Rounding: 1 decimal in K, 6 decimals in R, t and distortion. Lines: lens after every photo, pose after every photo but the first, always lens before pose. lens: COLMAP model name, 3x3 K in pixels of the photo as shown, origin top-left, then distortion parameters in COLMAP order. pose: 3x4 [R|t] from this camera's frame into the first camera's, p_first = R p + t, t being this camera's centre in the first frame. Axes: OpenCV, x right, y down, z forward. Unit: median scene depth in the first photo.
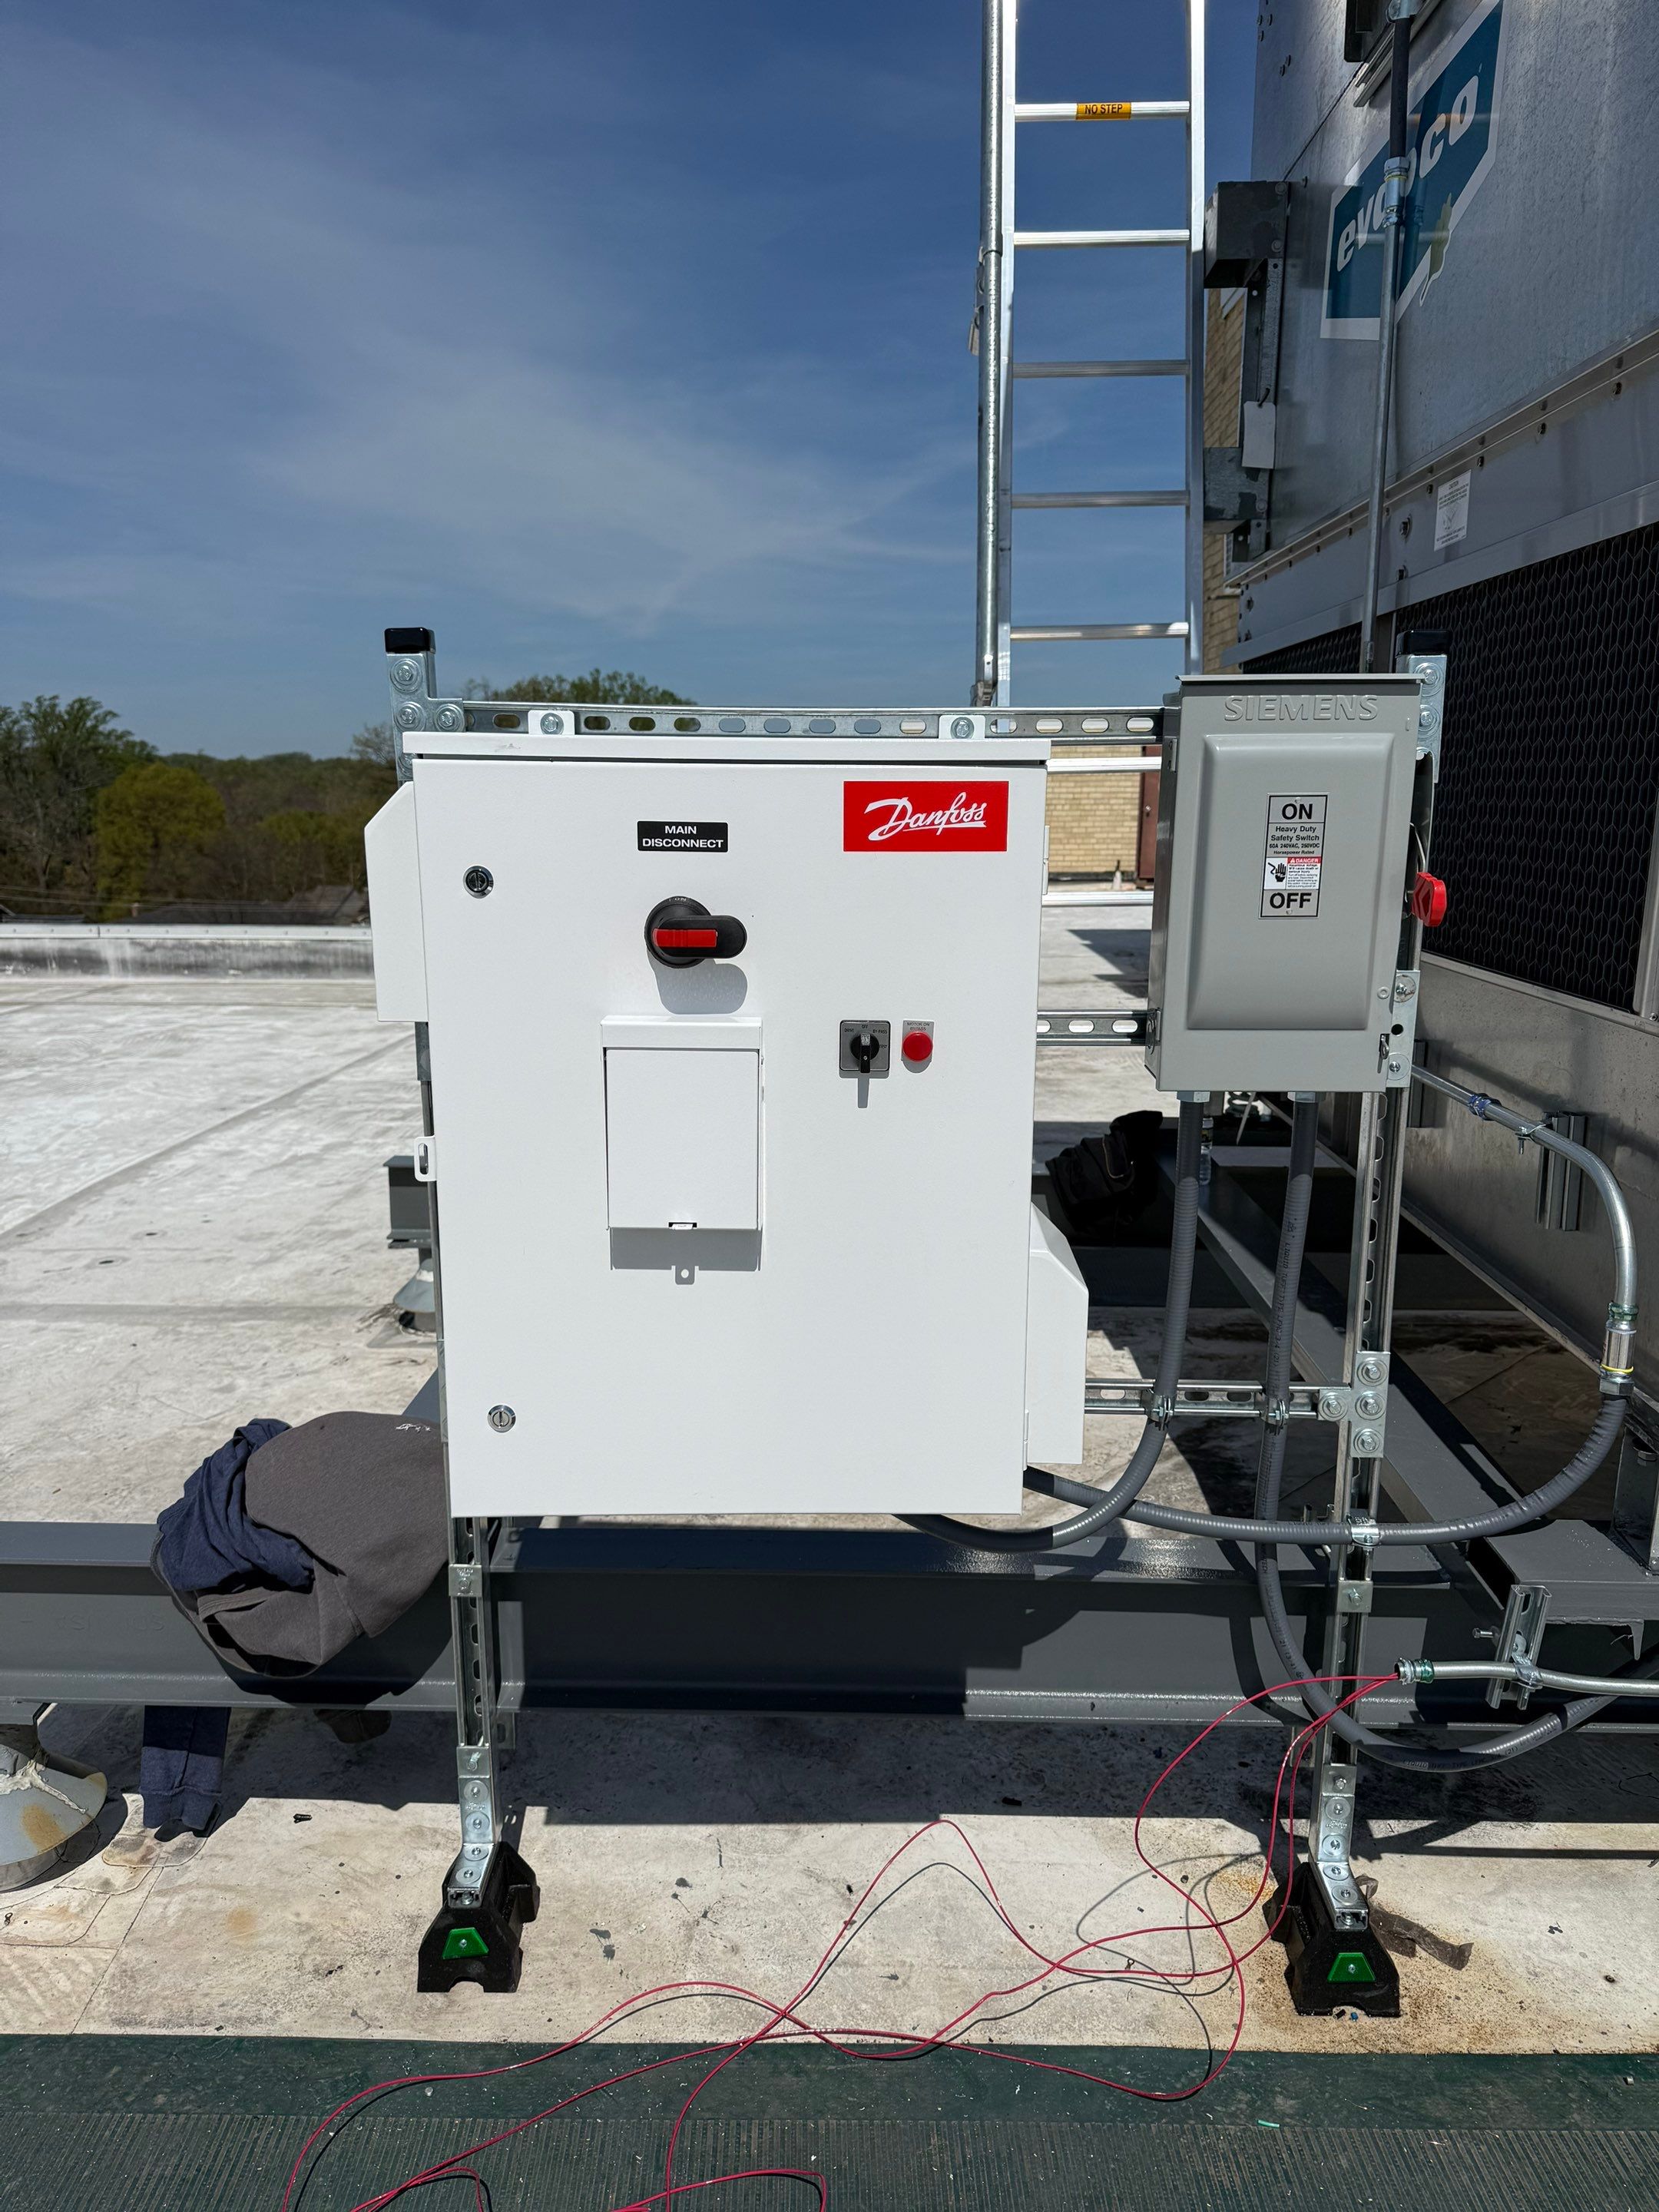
lens RADIAL K [[1569.9, 0, 825.3], [0, 1569.9, 1109.3], [0, 0, 1]] dist [0.002719, -0.007393]
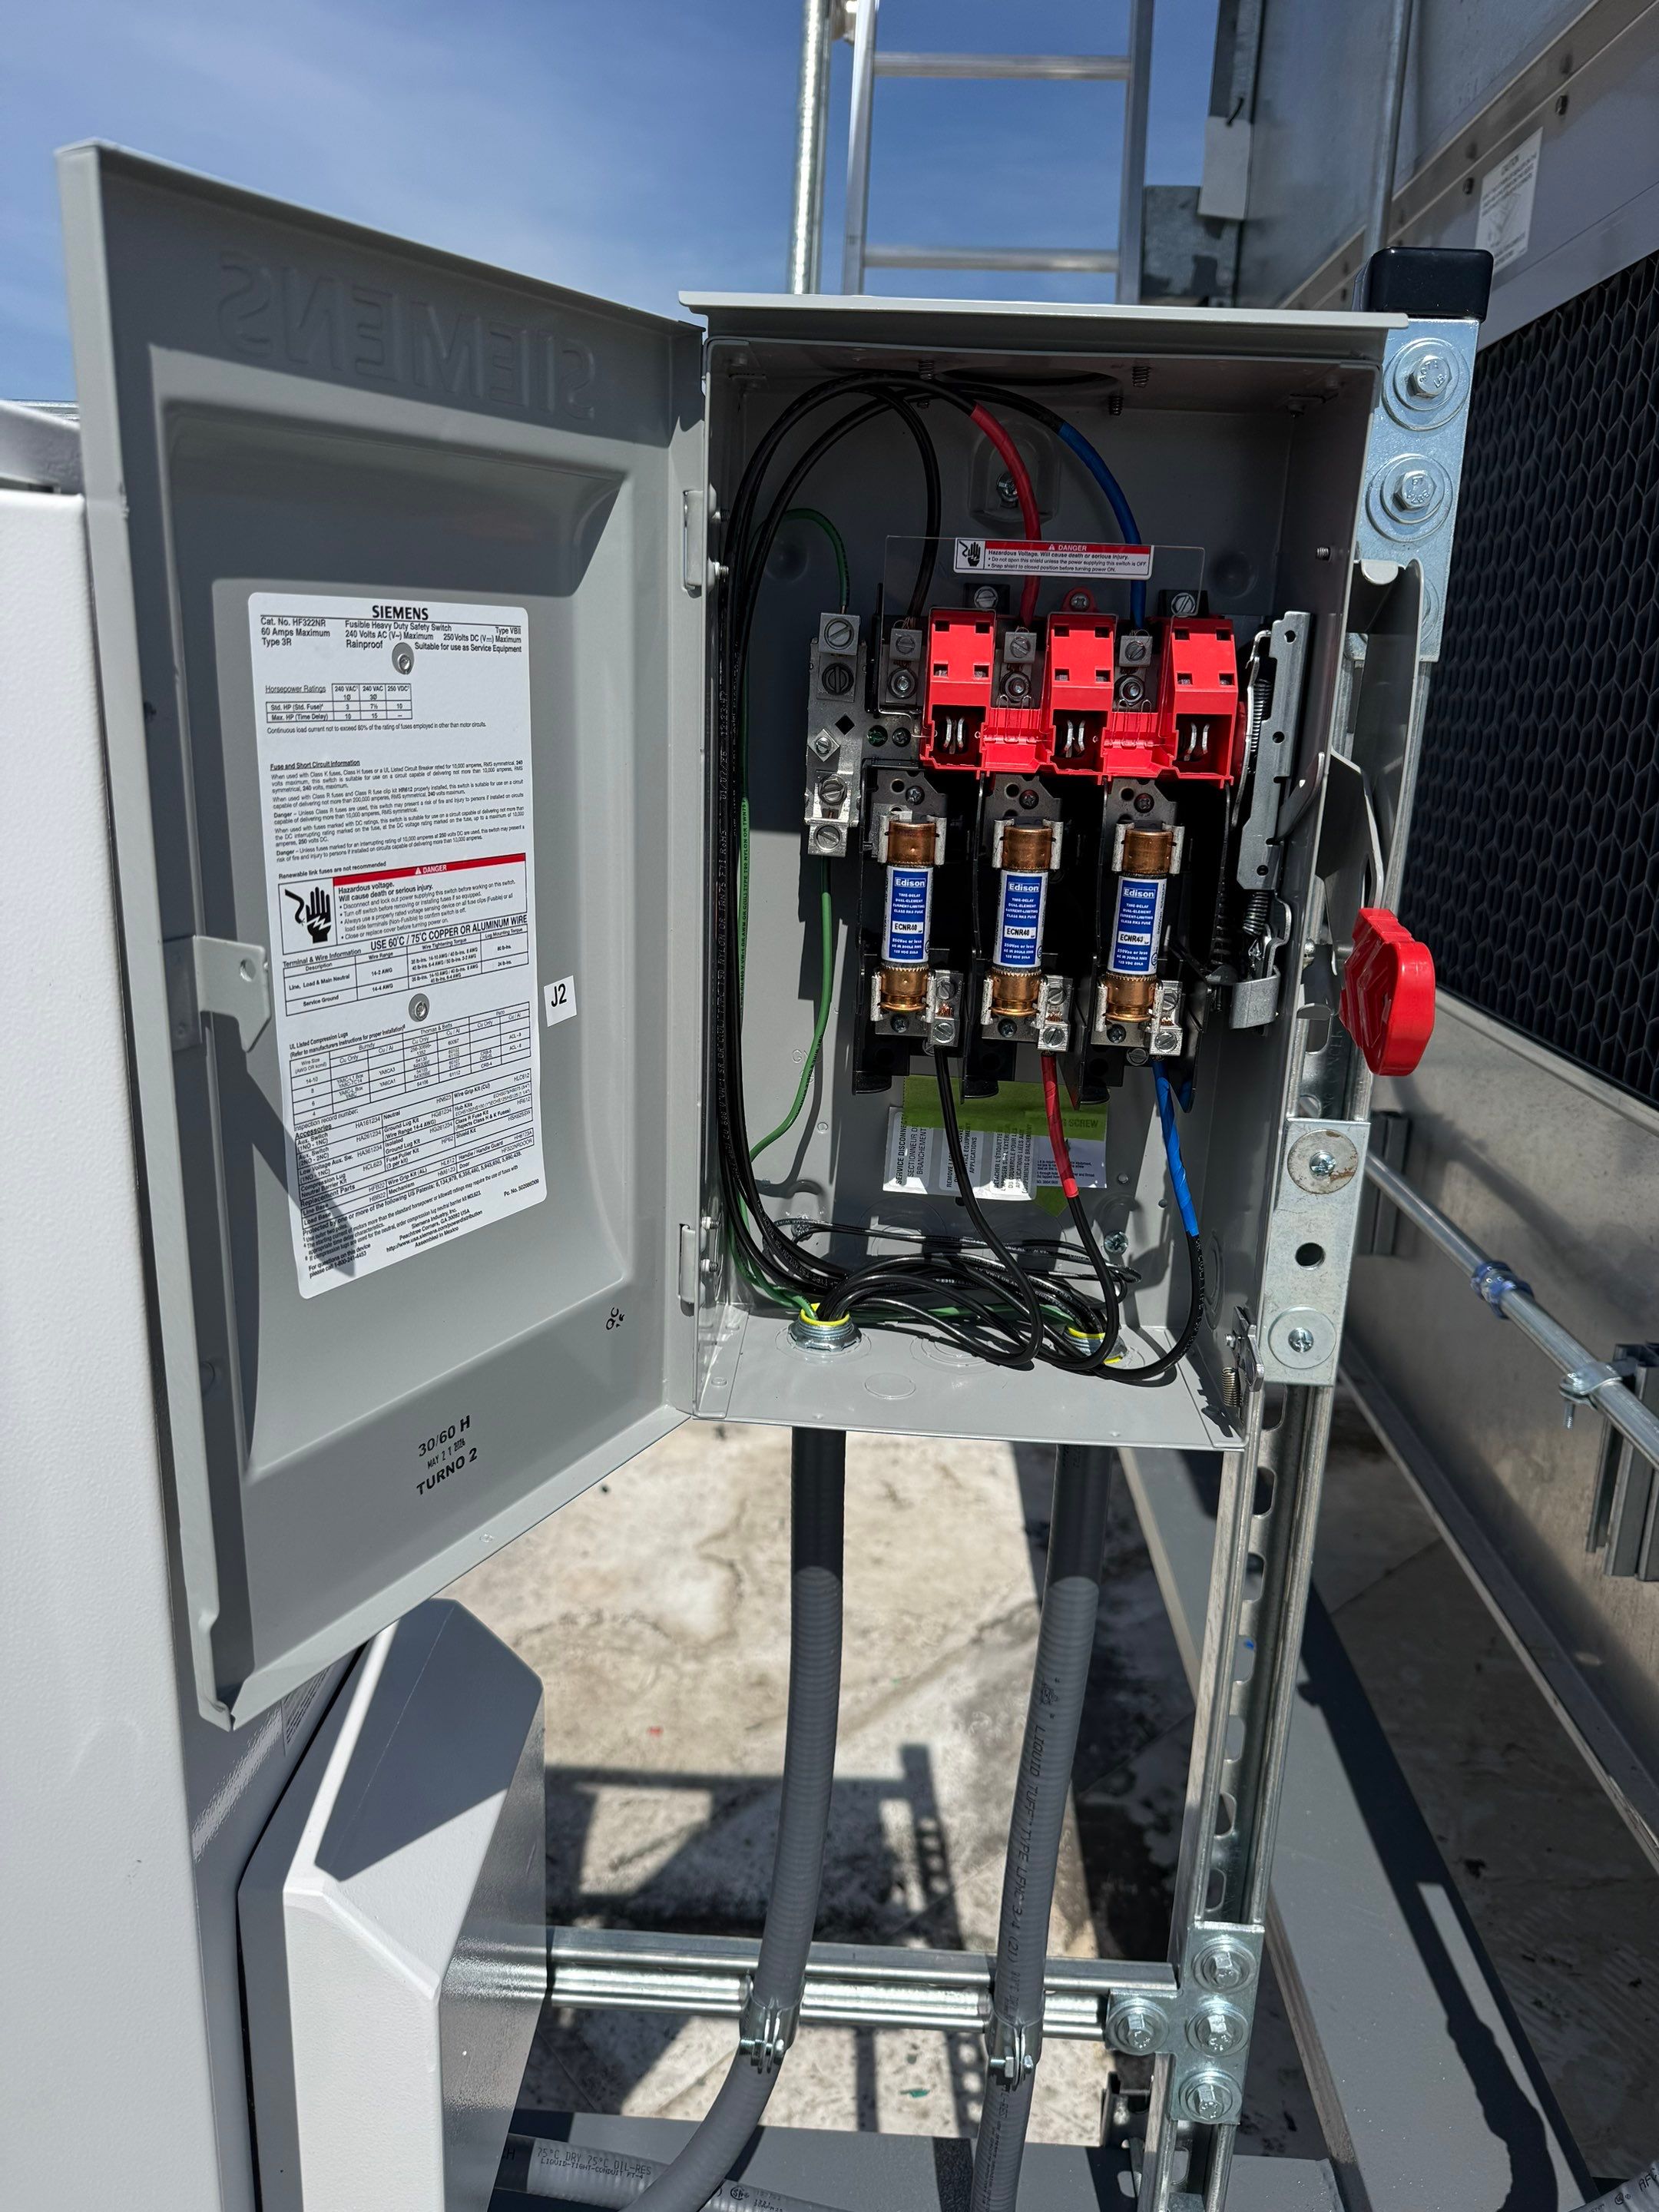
lens RADIAL K [[1569.9, 0, 837.7], [0, 1569.9, 1097.8], [0, 0, 1]] dist [0.002719, -0.007393]
pose [[0.999303, 0.037230, 0.002725, 0.214759], [-0.037322, 0.997930, 0.052377, -0.100699], [-0.000769, -0.052442, 0.998624, 0.531049]]
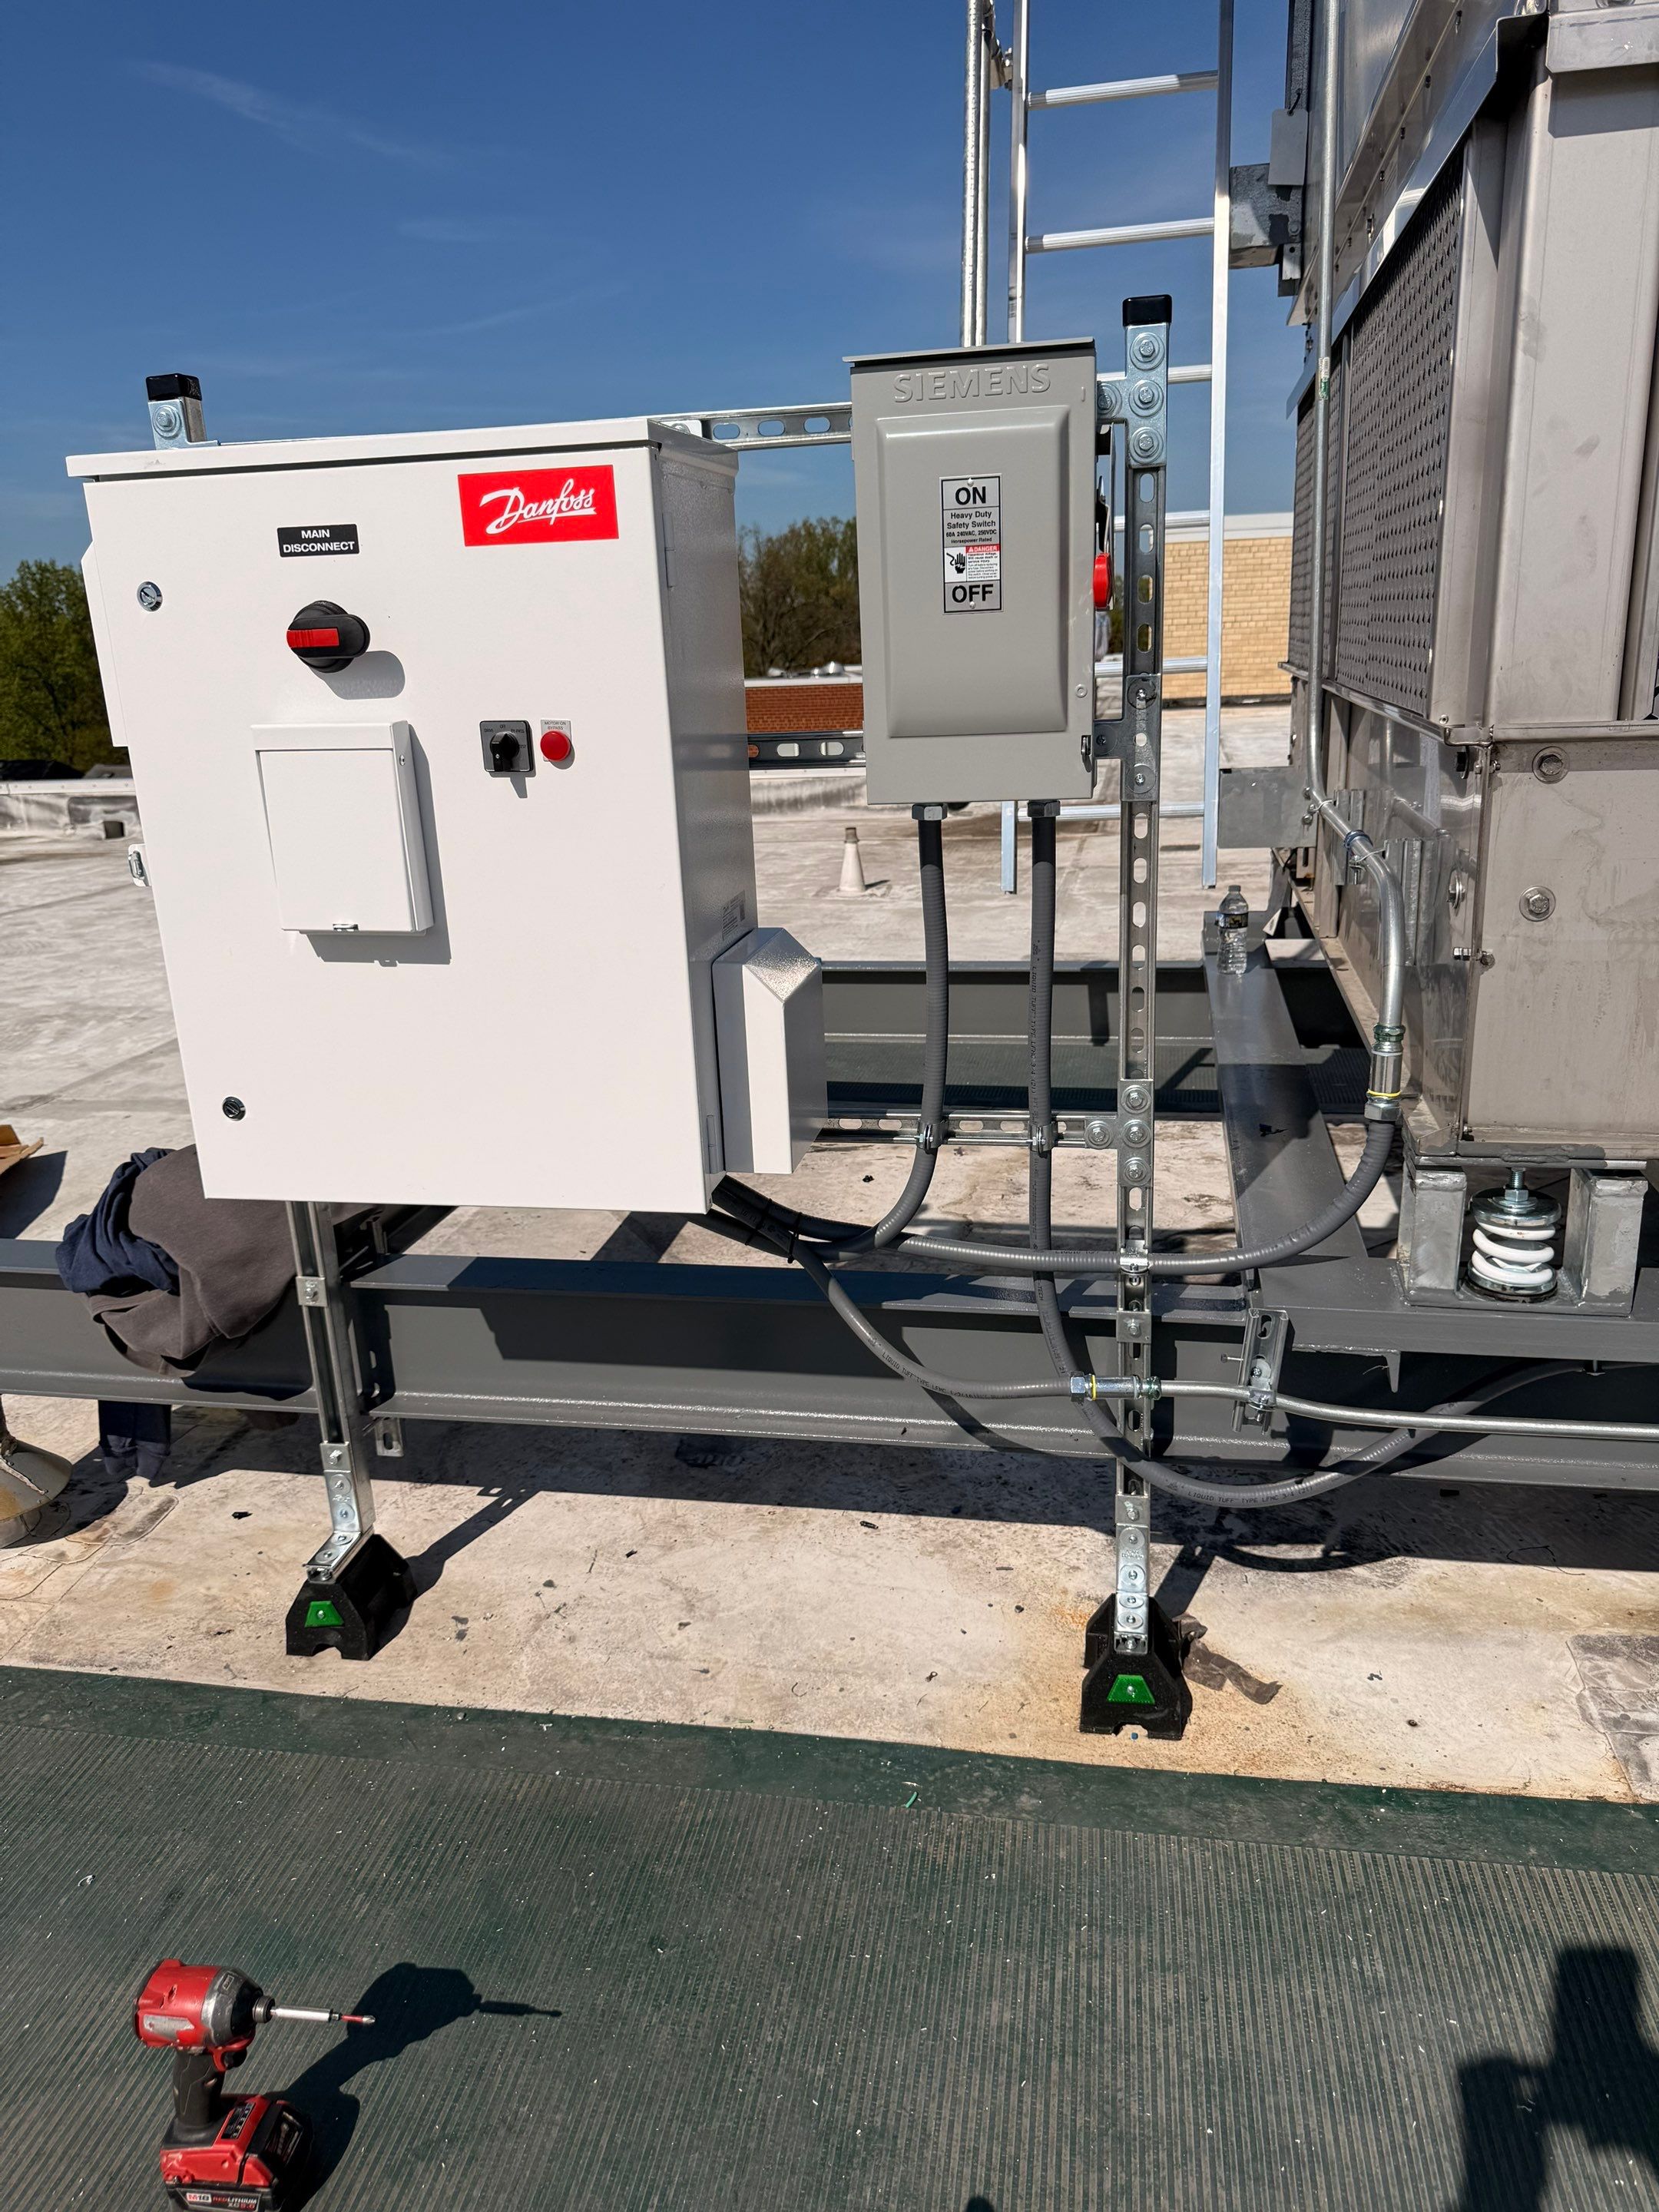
lens RADIAL K [[1569.9, 0, 844.9], [0, 1569.9, 1113.1], [0, 0, 1]] dist [0.002719, -0.007393]
pose [[0.985941, 0.008189, -0.166891, 0.314357], [0.007591, 0.995571, 0.093700, 0.078621], [0.166920, -0.093650, 0.981513, 0.008420]]
